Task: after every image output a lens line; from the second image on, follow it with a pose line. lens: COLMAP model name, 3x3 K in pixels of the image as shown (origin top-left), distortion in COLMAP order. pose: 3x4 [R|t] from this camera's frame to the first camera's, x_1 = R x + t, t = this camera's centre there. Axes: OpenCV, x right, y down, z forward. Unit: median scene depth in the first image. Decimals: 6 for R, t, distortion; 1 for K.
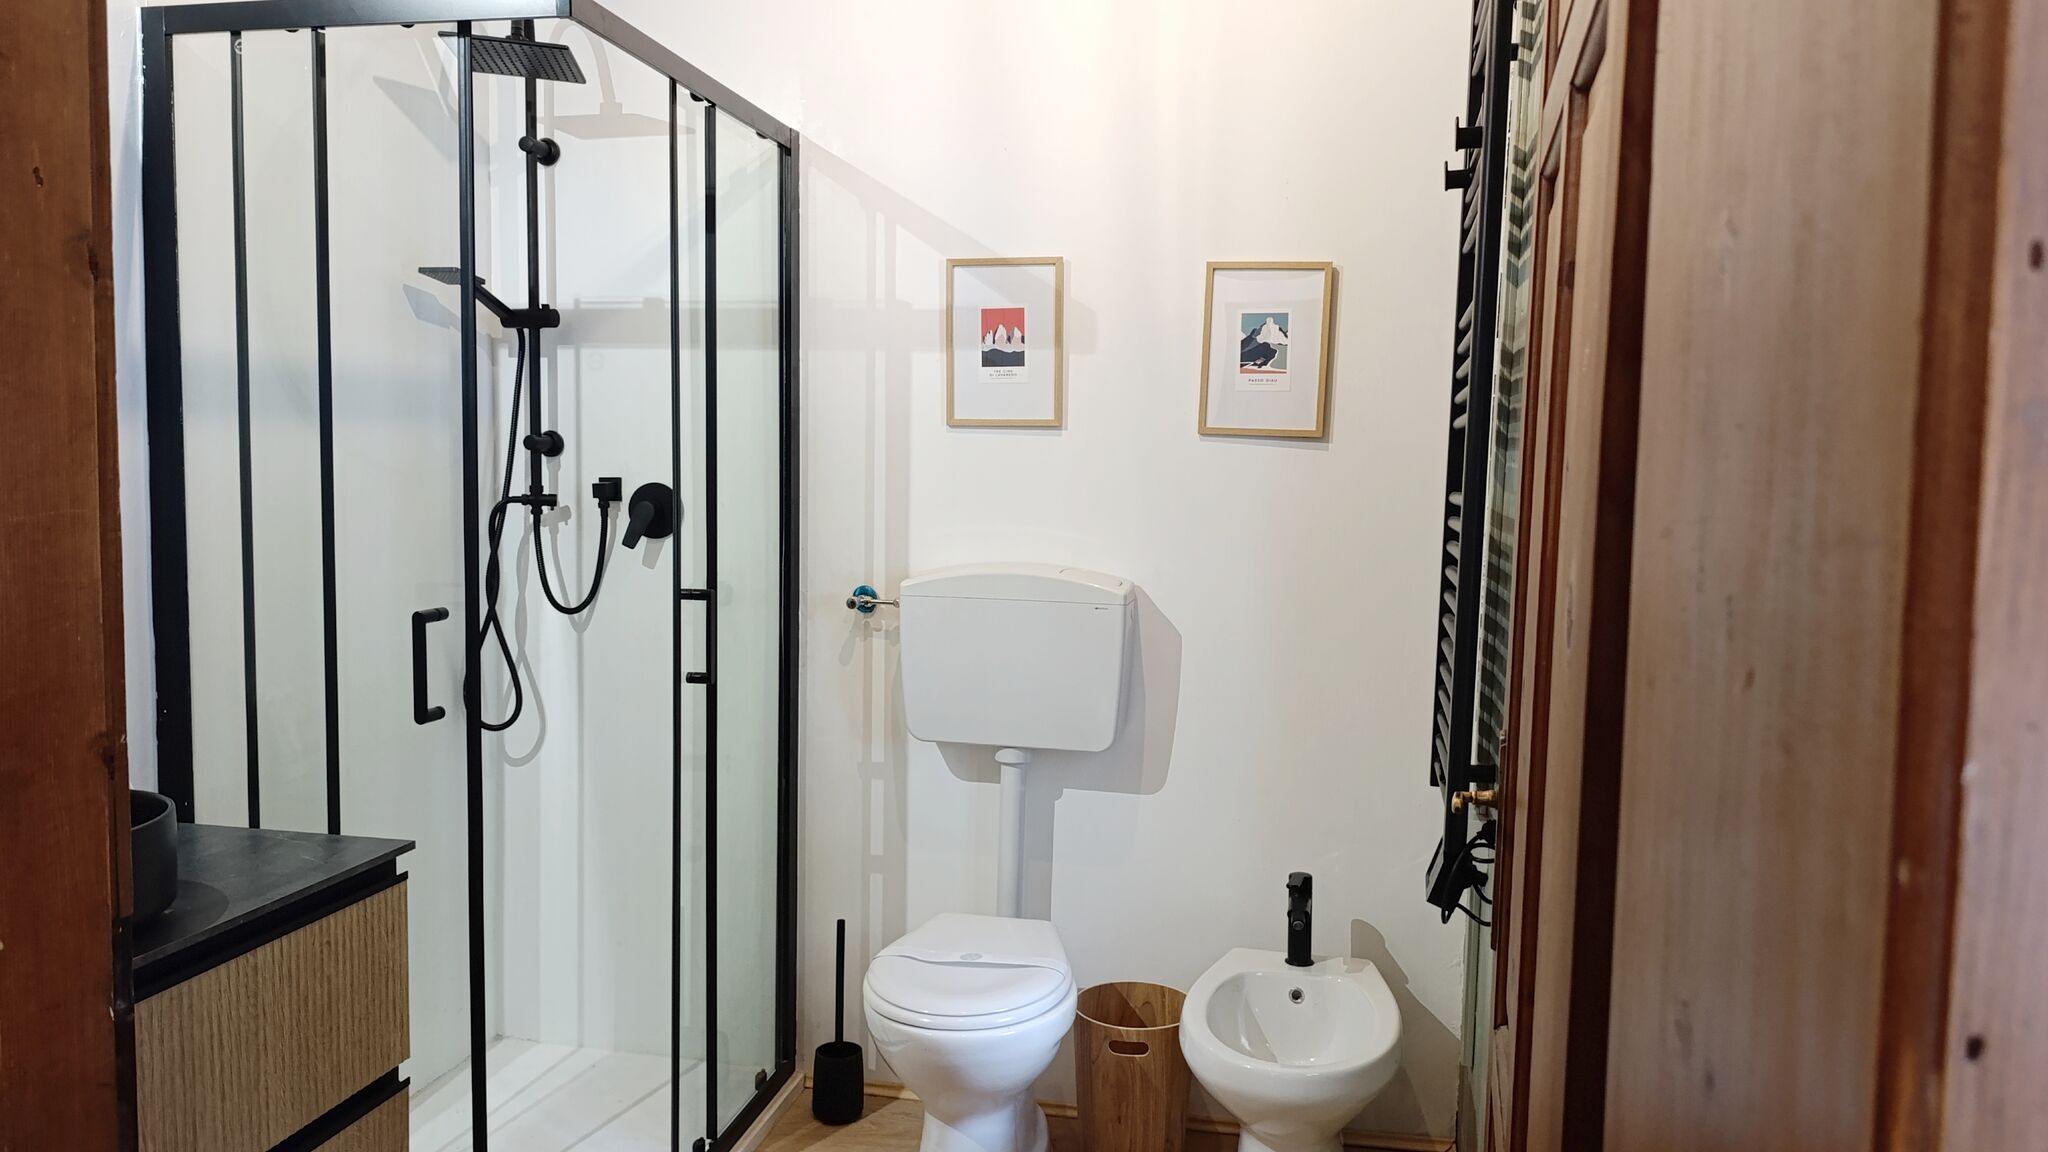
lens RADIAL K [[1402.9, 0, 1027.2], [0, 1402.9, 565.9], [0, 0, 1]] dist [0.046245, -0.058541]
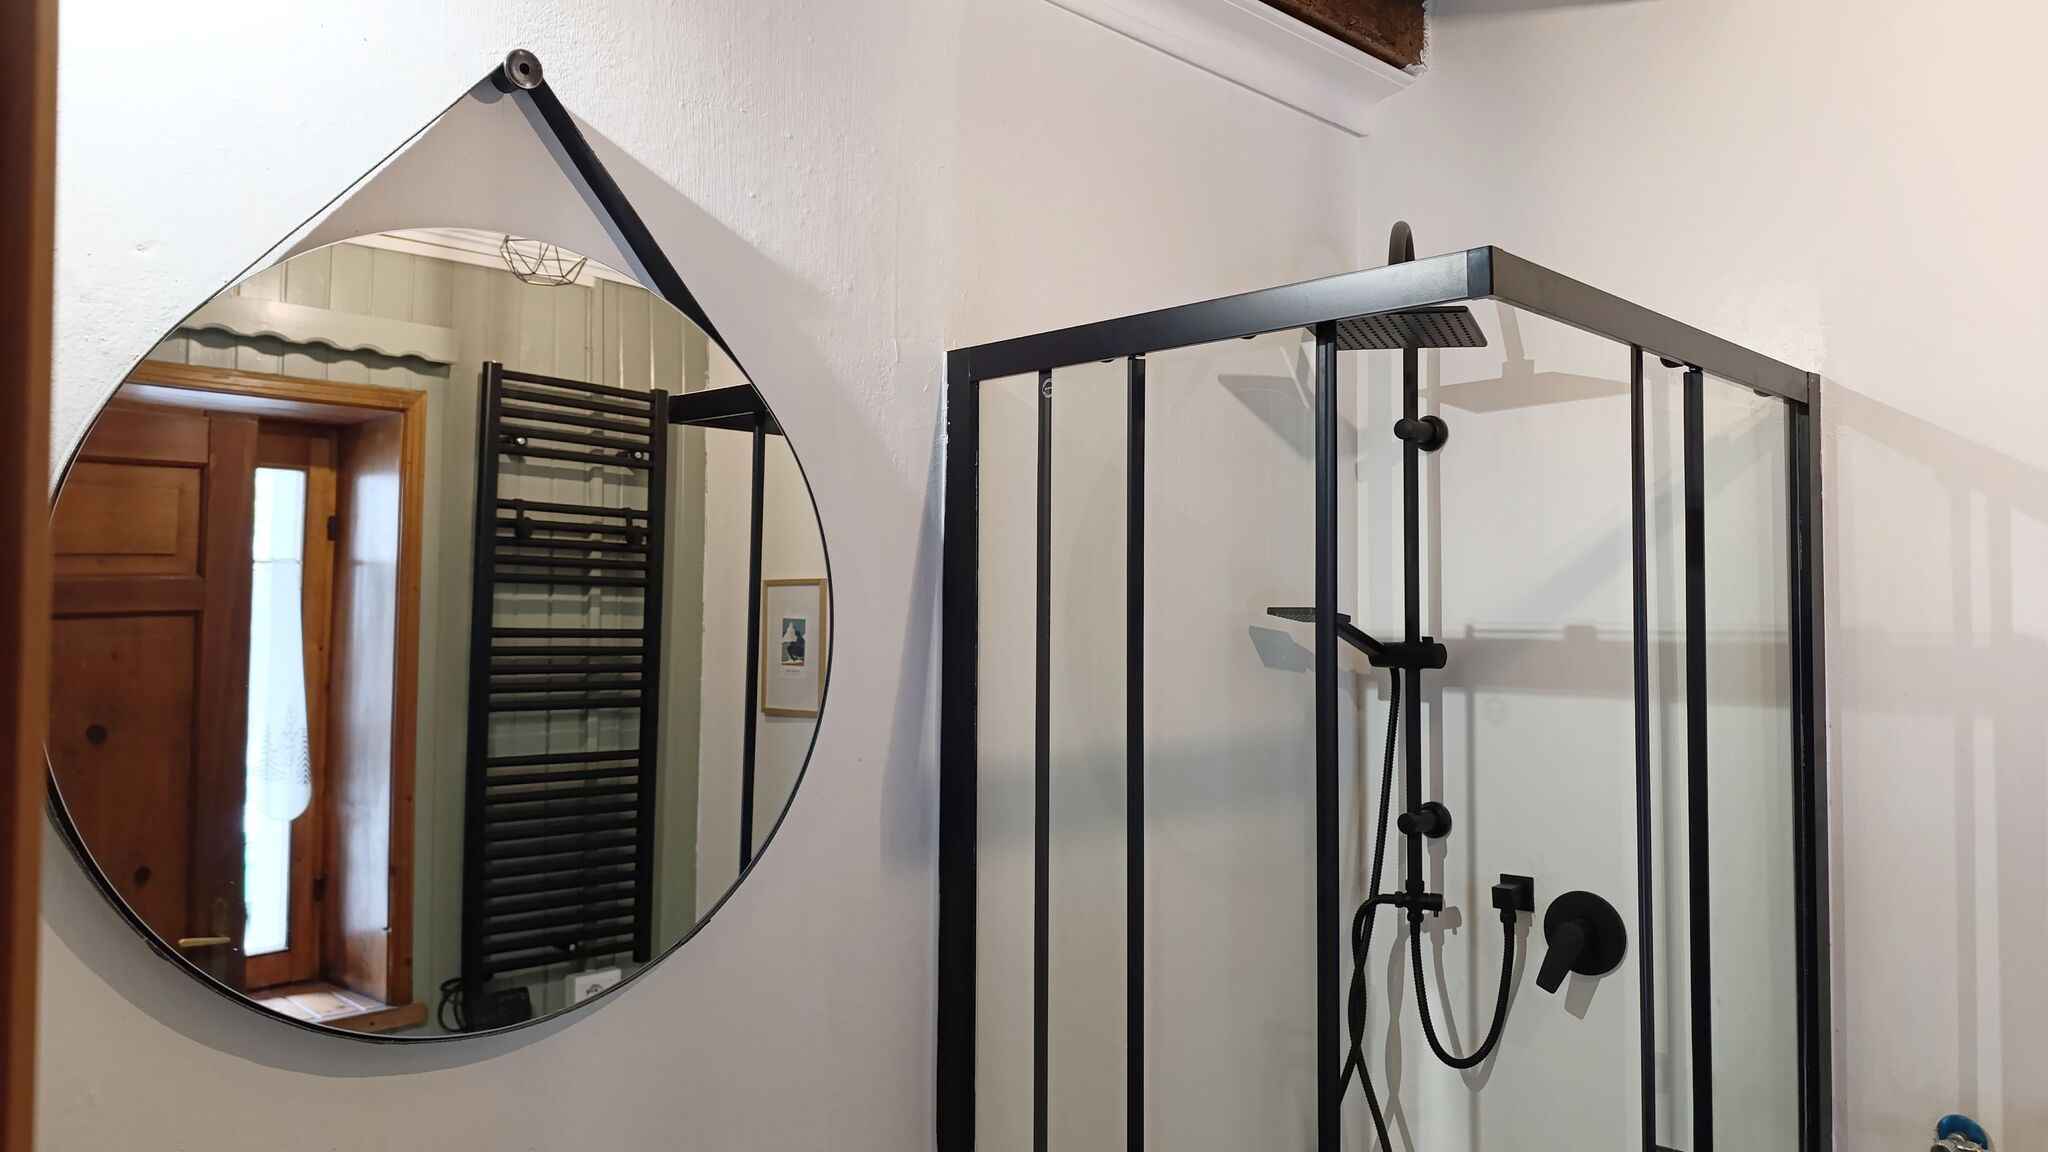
lens RADIAL K [[1402.9, 0, 1027.2], [0, 1402.9, 565.9], [0, 0, 1]] dist [0.046245, -0.058541]
pose [[0.831283, -0.033718, -0.554826, -0.110000], [-0.032532, 0.993496, -0.109119, -0.141408], [0.554897, 0.108758, 0.824780, 0.283135]]
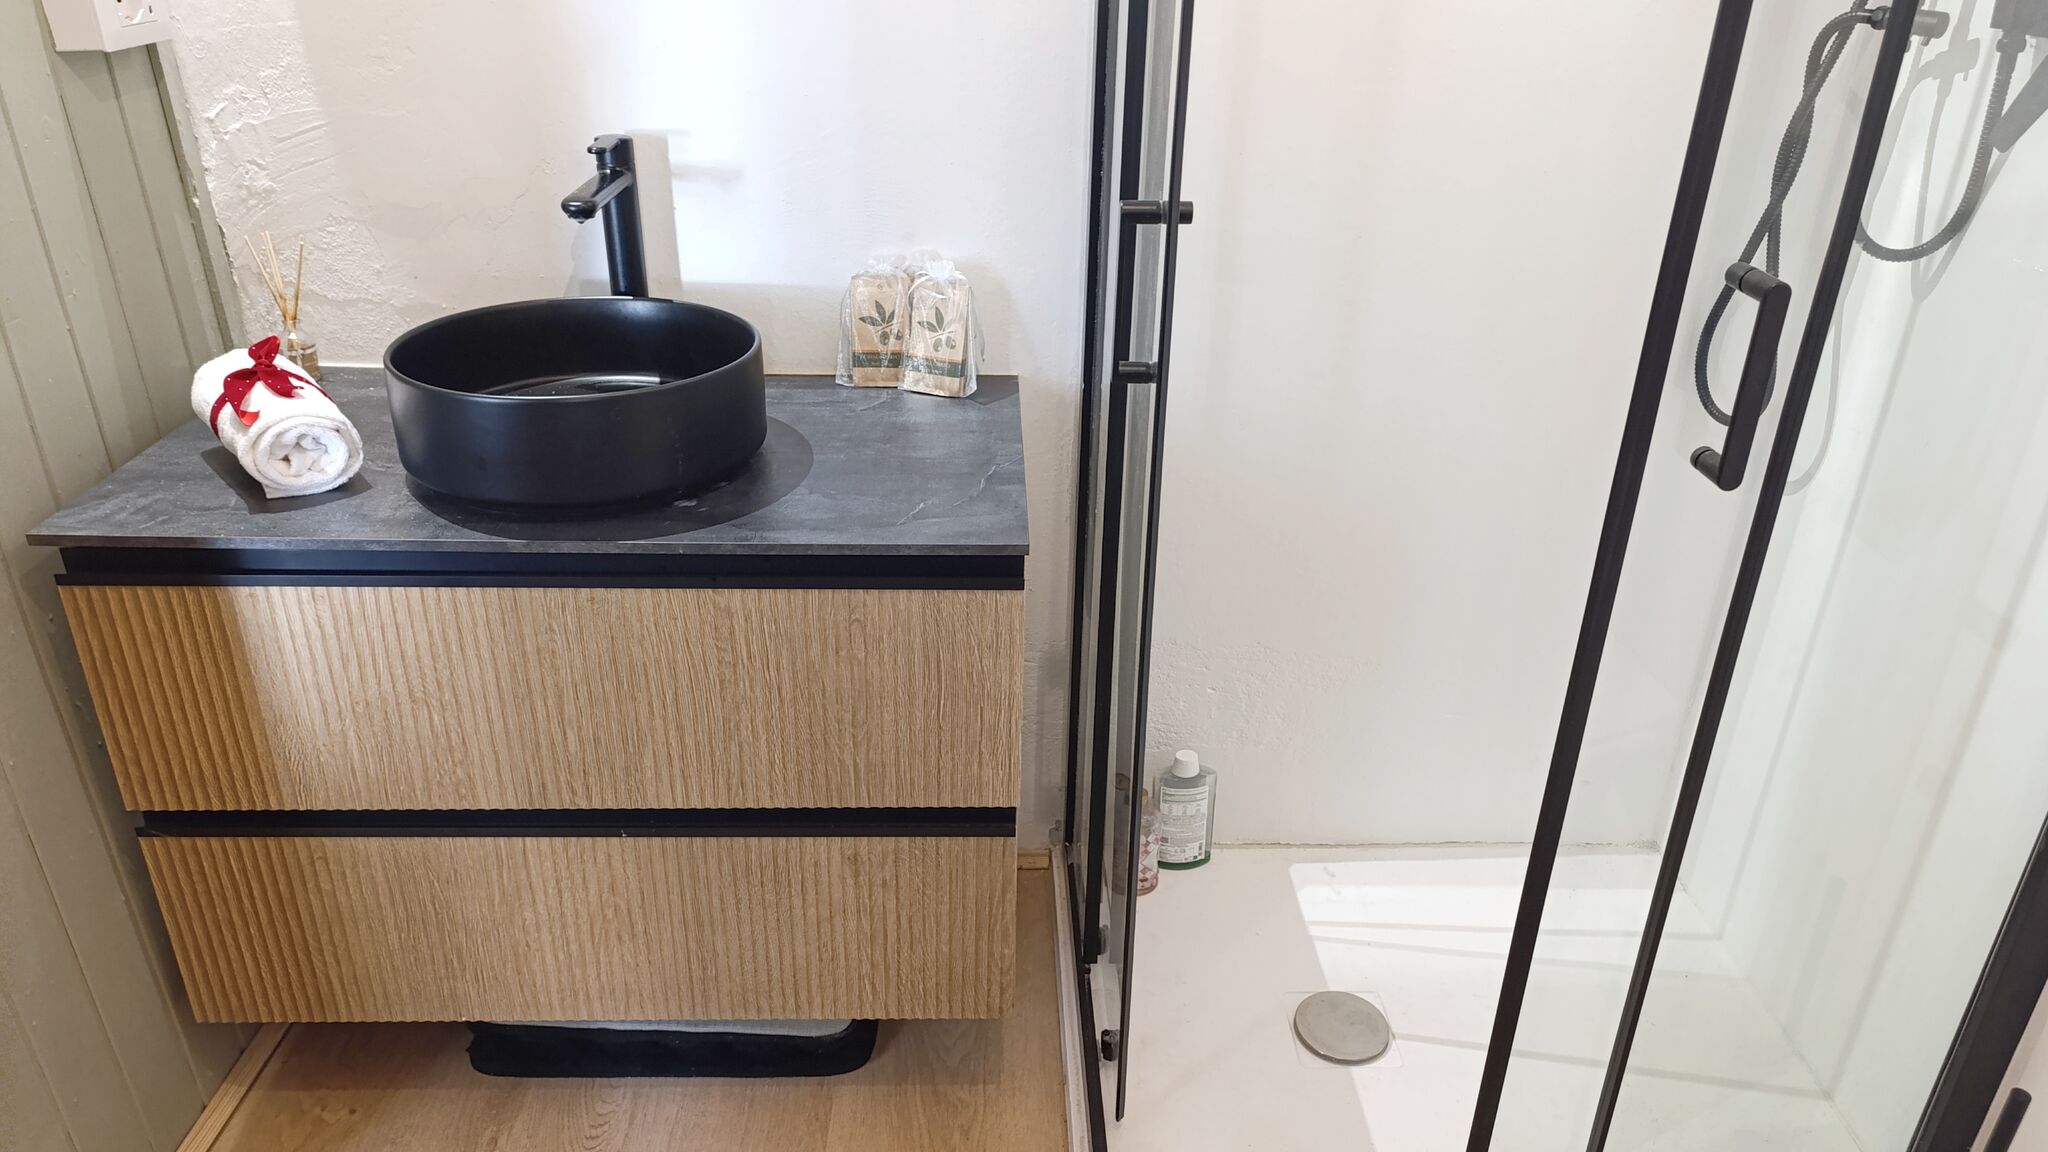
lens RADIAL K [[1426.6, 0, 1029.4], [0, 1426.6, 564.8], [0, 0, 1]] dist [0.032592, -0.047731]
pose [[0.236806, 0.420944, -0.875630, 0.121482], [-0.090235, 0.906899, 0.411573, -0.056334], [0.967357, -0.018450, 0.252743, 0.593692]]
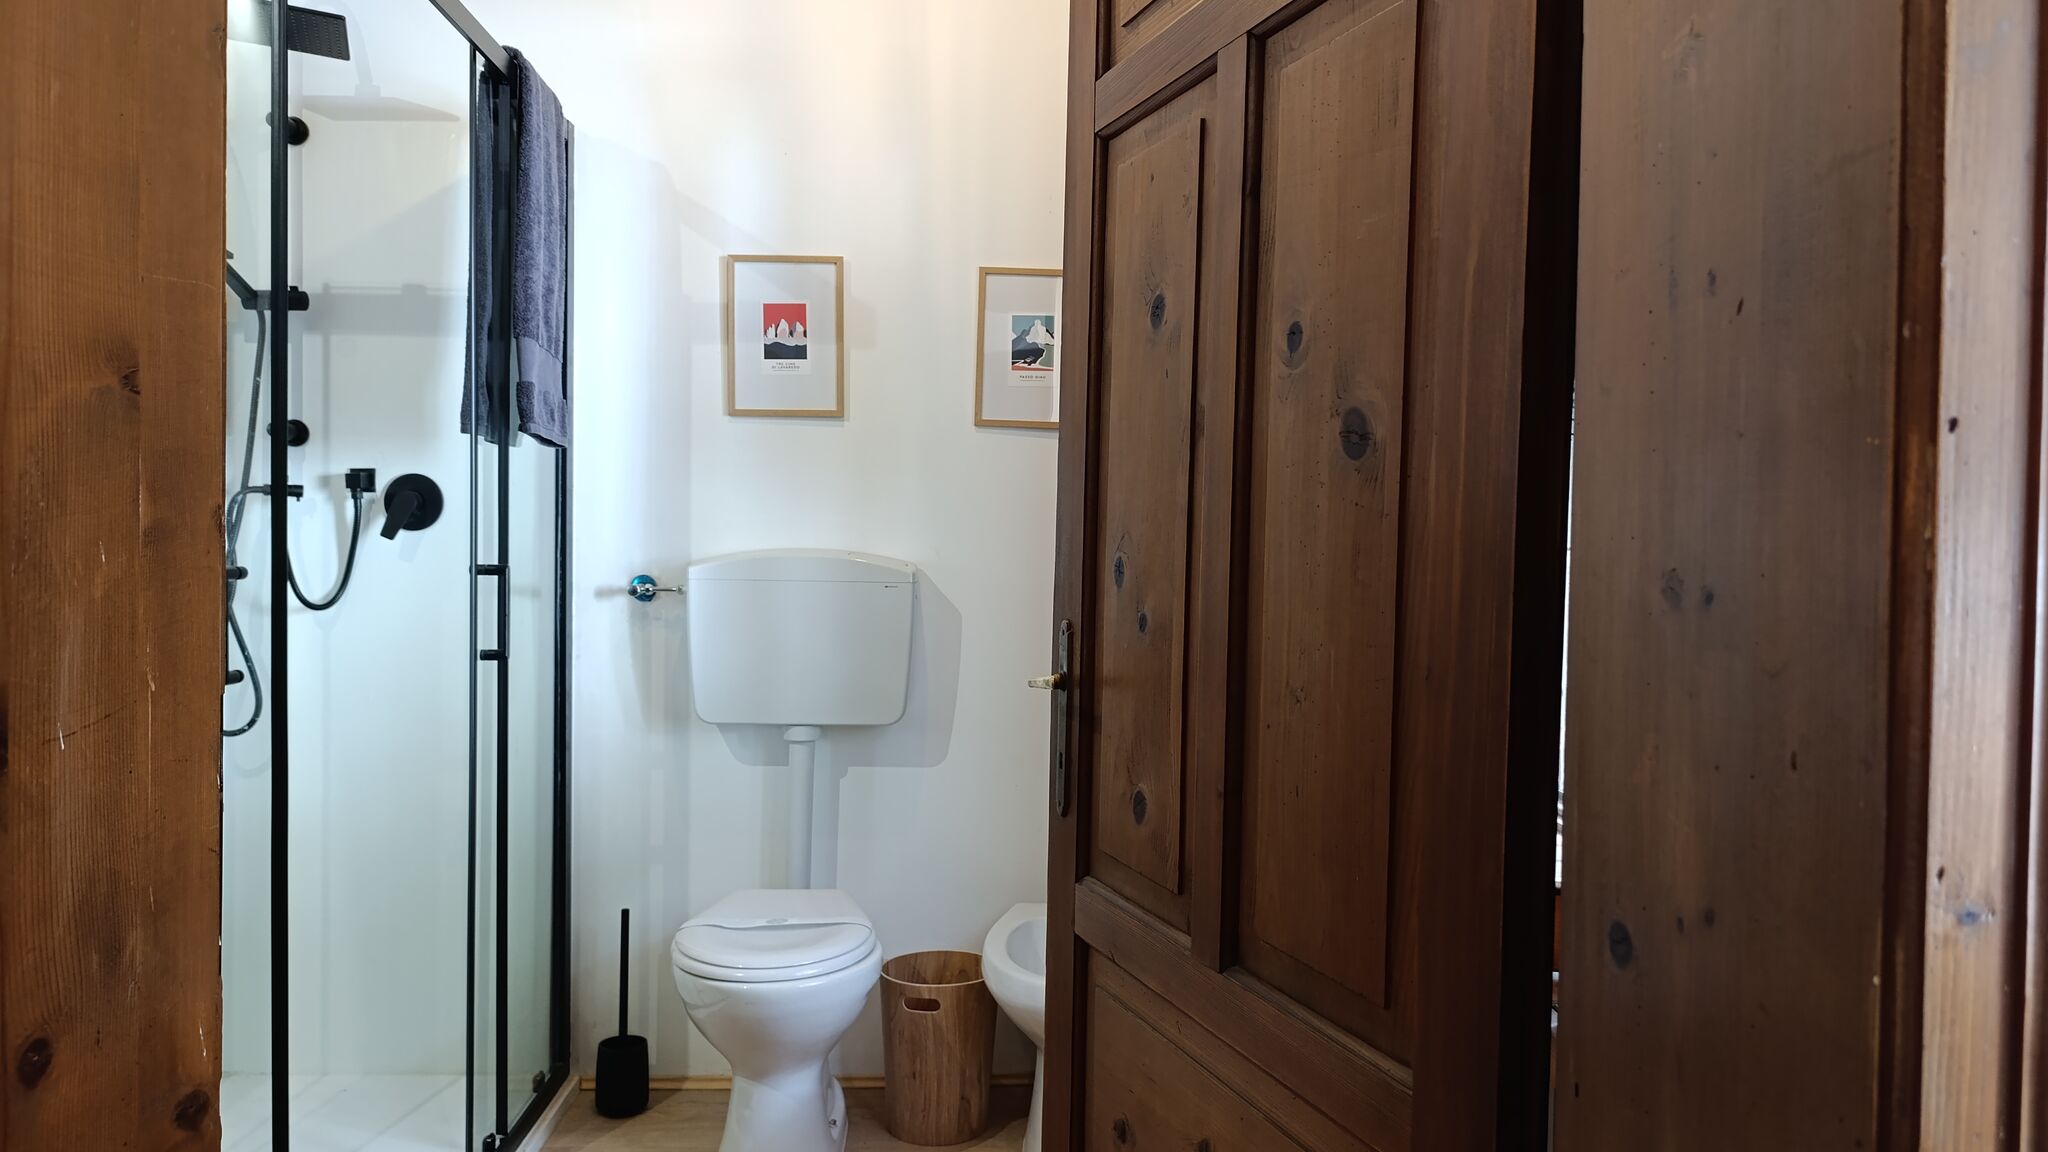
lens RADIAL K [[1402.9, 0, 1027.2], [0, 1402.9, 565.9], [0, 0, 1]] dist [0.046245, -0.058541]
pose [[0.972037, -0.009103, 0.234652, -0.088413], [0.020249, 0.998776, -0.045136, 0.060716], [-0.233954, 0.048626, 0.971031, -0.042475]]
